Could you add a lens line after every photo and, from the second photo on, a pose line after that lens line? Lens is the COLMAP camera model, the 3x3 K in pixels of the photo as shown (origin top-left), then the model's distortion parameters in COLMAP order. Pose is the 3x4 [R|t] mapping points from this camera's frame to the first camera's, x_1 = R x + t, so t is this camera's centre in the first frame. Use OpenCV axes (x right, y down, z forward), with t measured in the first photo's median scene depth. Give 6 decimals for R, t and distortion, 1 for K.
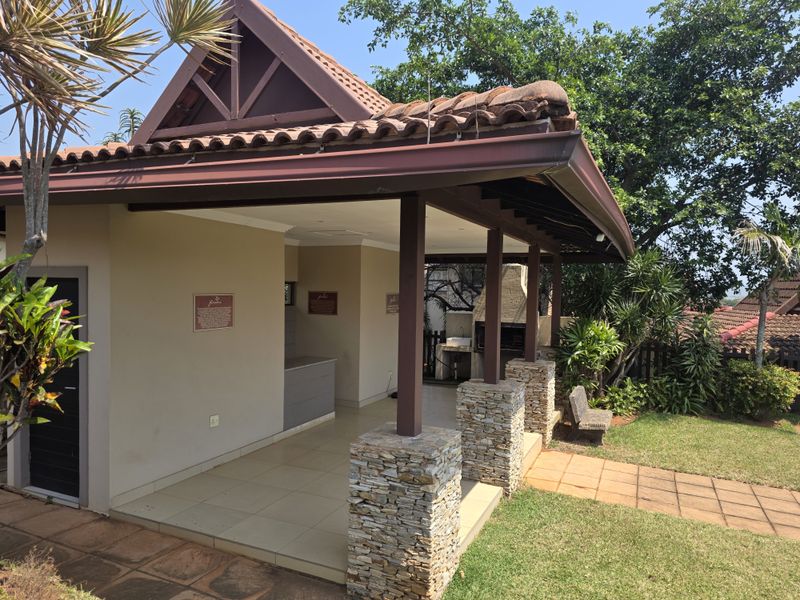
lens RADIAL K [[545.4, 0, 403.4], [0, 545.4, 299.8], [0, 0, 1]] dist [-0.000292, -0.001540]
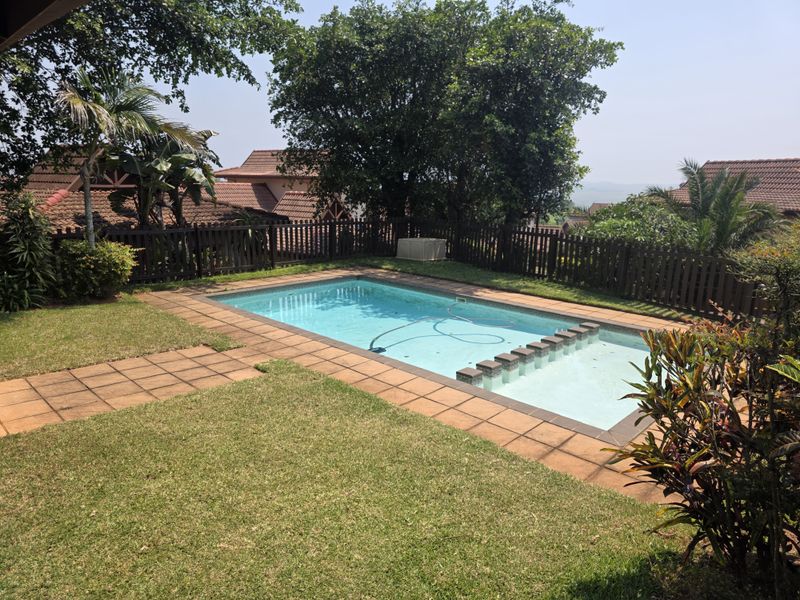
lens RADIAL K [[545.4, 0, 400.7], [0, 545.4, 305.0], [0, 0, 1]] dist [-0.000292, -0.001540]
pose [[0.329030, -0.218959, 0.918584, -0.117795], [0.010419, 0.973530, 0.228324, 0.012945], [-0.944262, -0.065555, 0.322602, 0.199566]]
